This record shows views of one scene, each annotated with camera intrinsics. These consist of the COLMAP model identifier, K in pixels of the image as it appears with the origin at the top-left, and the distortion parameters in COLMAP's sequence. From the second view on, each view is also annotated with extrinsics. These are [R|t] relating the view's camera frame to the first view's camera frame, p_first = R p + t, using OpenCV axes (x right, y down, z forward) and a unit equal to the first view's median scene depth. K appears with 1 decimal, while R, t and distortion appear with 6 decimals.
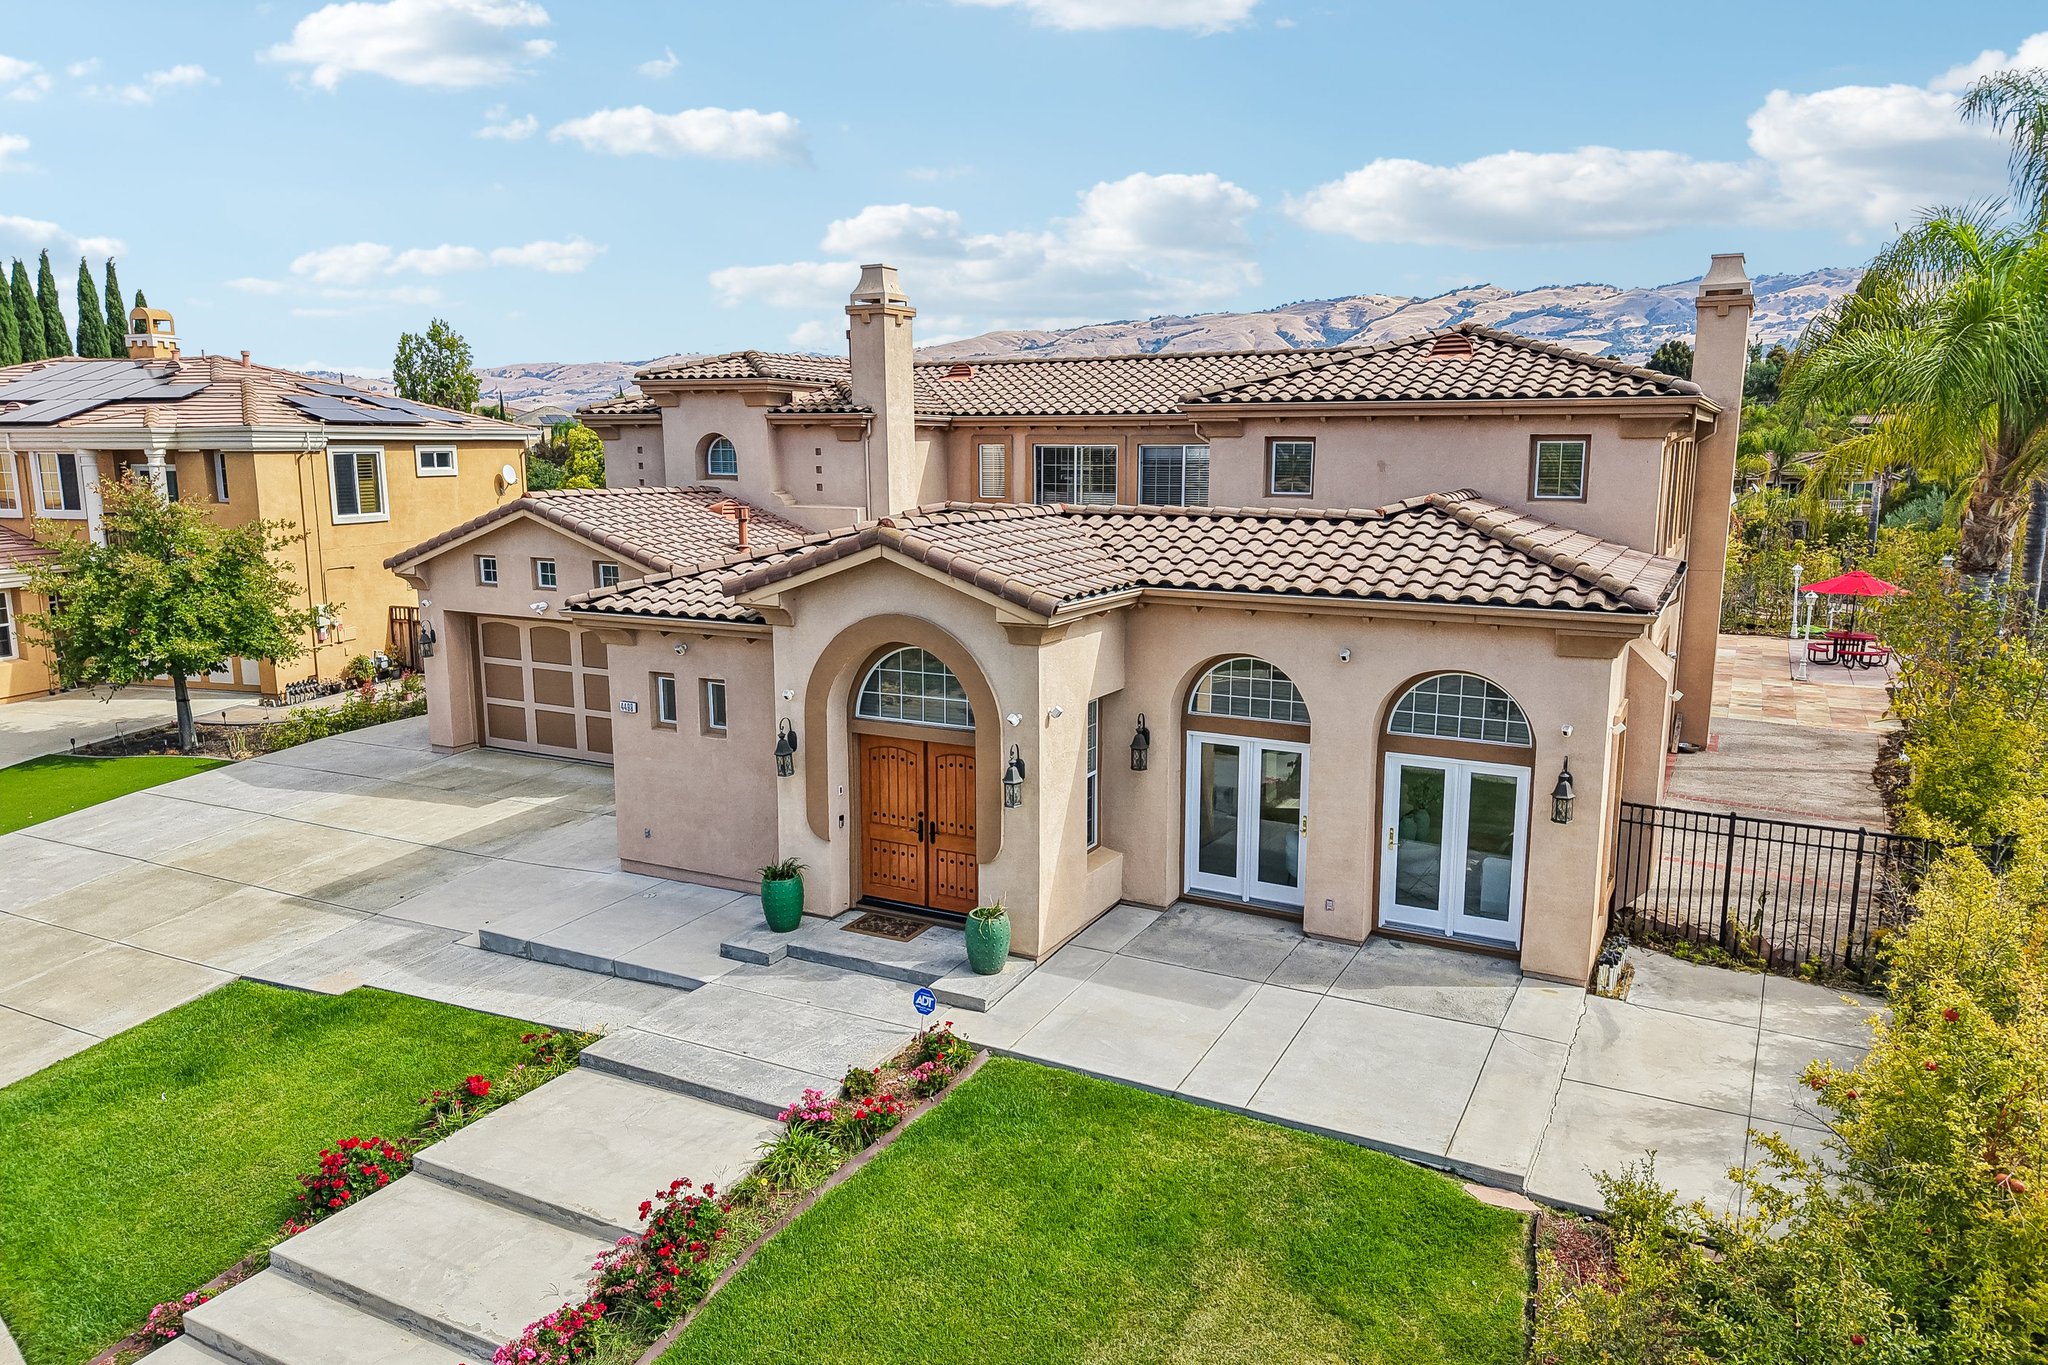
lens RADIAL K [[1390.2, 0, 1024.0], [0, 1390.2, 682.5], [0, 0, 1]] dist [0.012031, 0.000298]
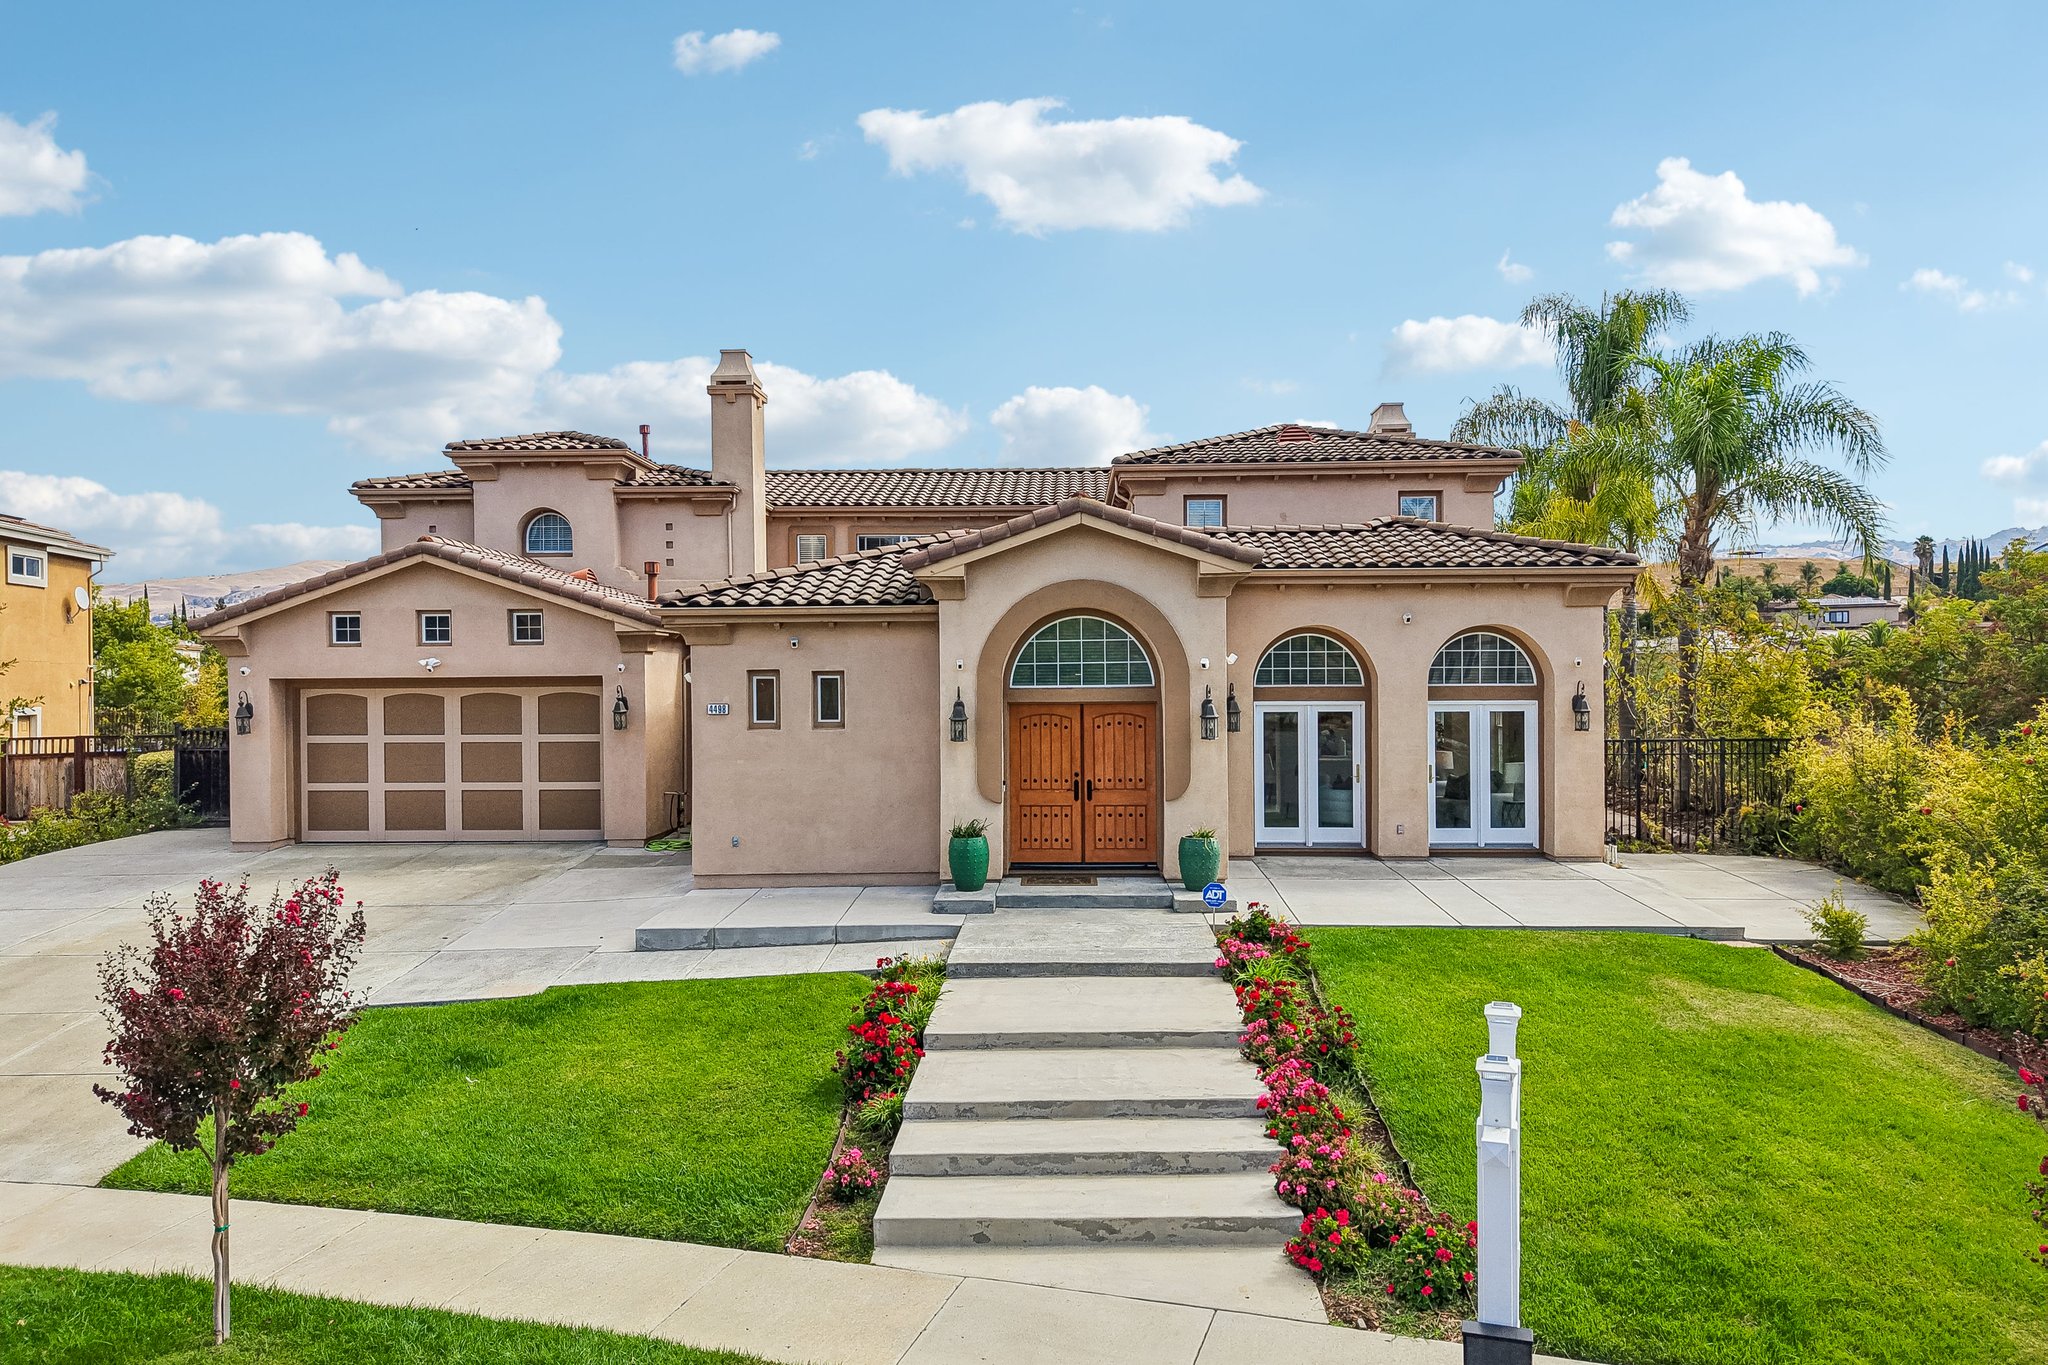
lens RADIAL K [[1408.9, 0, 1024.0], [0, 1408.9, 682.5], [0, 0, 1]] dist [-0.000780, -0.001560]
pose [[0.894577, -0.007345, 0.446854, -0.541953], [0.083454, 0.985023, -0.150880, 0.168366], [-0.439054, 0.172266, 0.881792, 0.037650]]
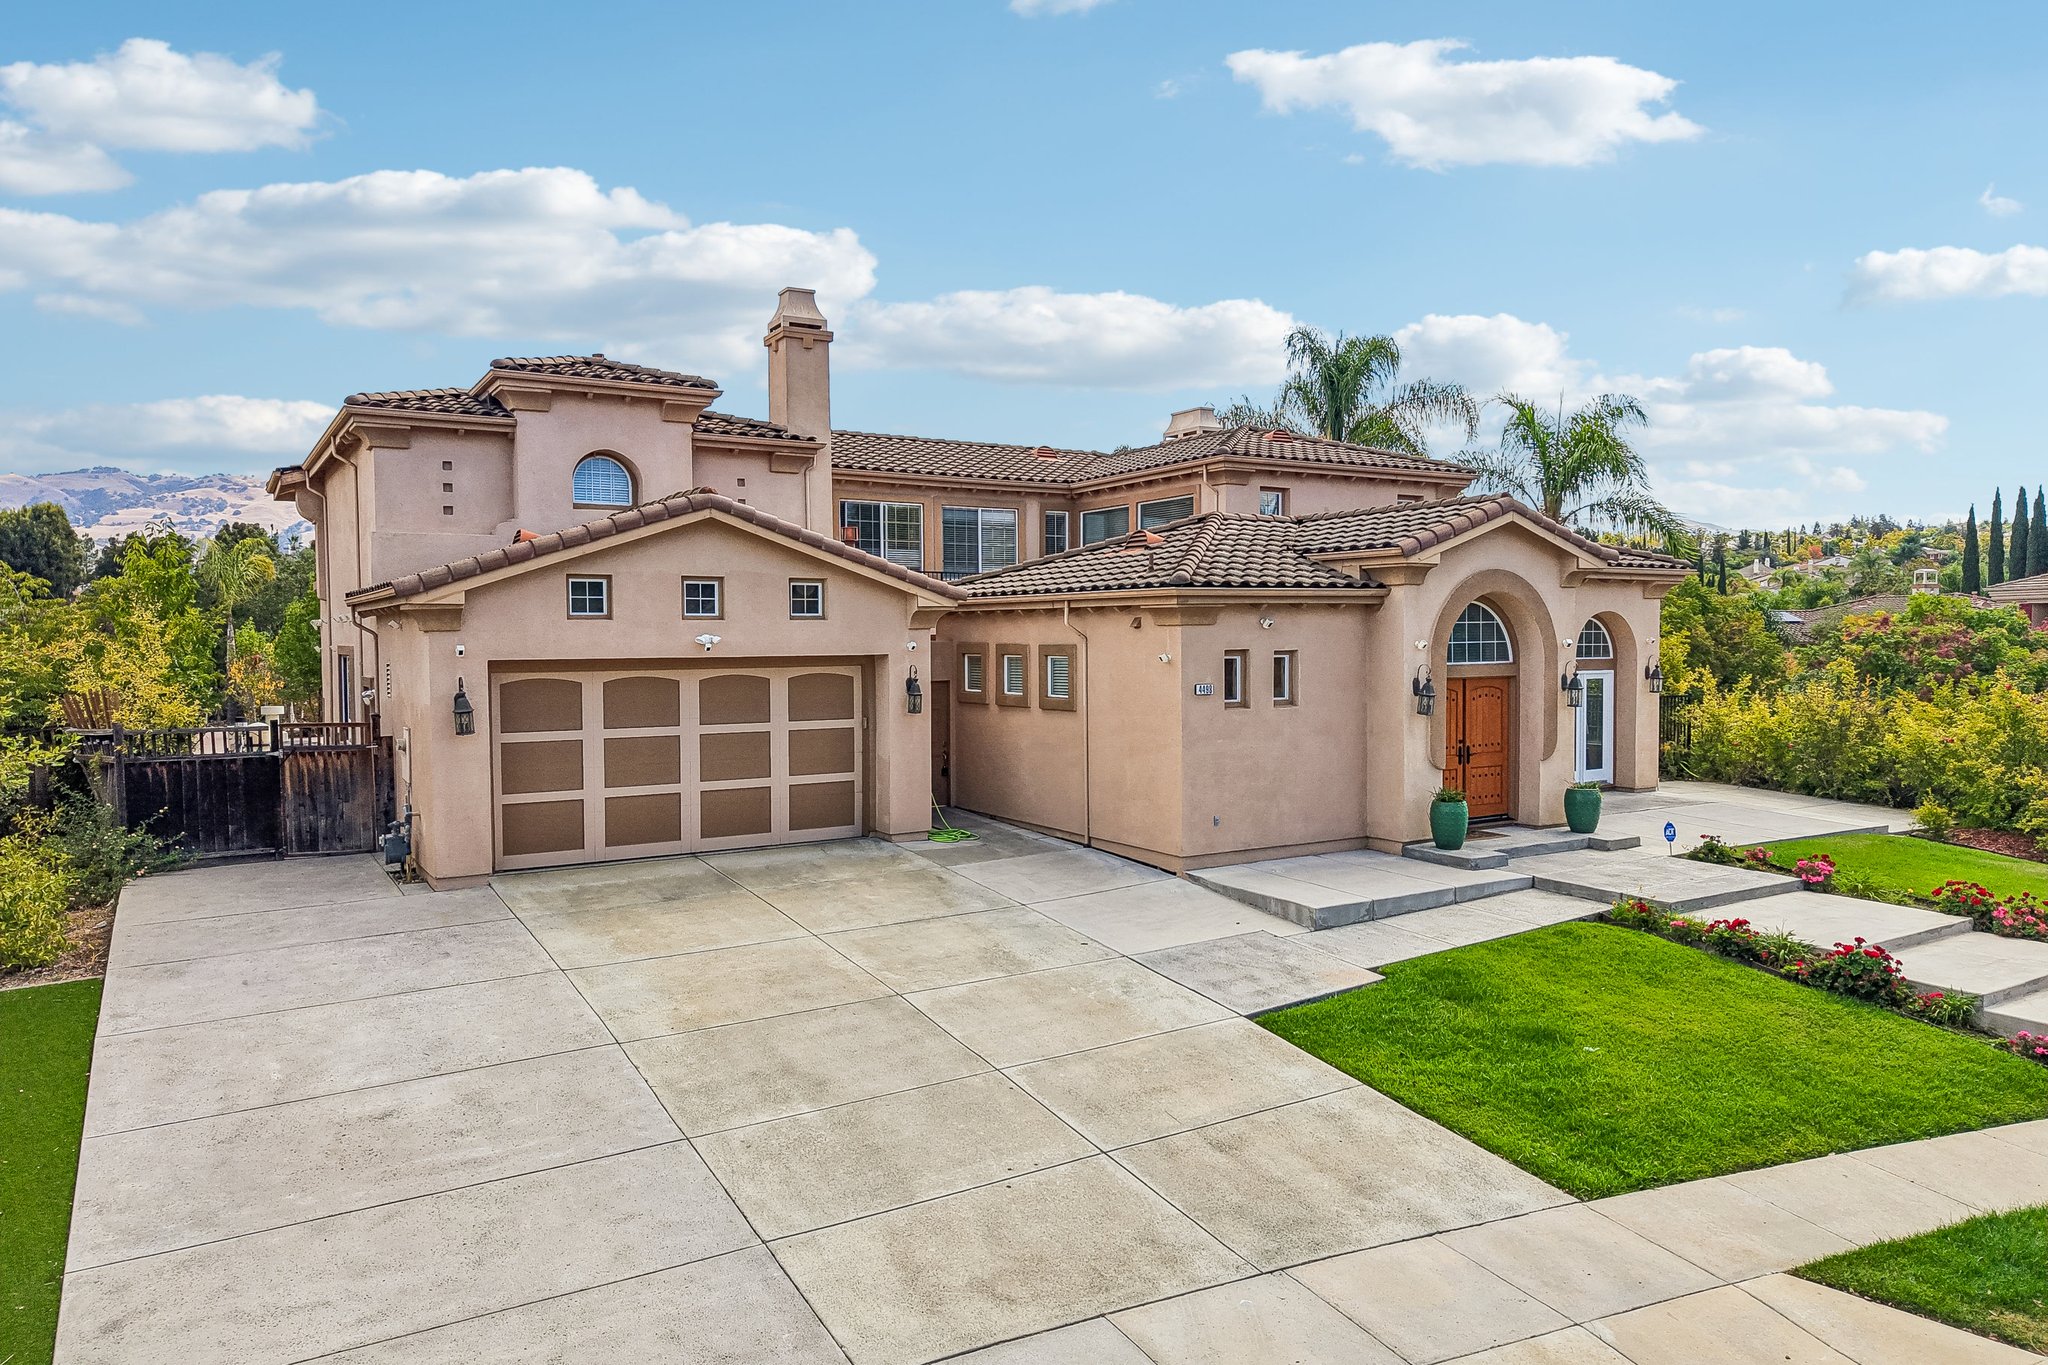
lens RADIAL K [[1370.7, 0, 1018.6], [0, 1370.7, 719.0], [0, 0, 1]] dist [0.050453, -0.000652]
pose [[0.503209, -0.054295, 0.862457, -1.190734], [0.155220, 0.987472, -0.028399, 0.045592], [-0.850110, 0.148161, 0.505332, 0.643868]]
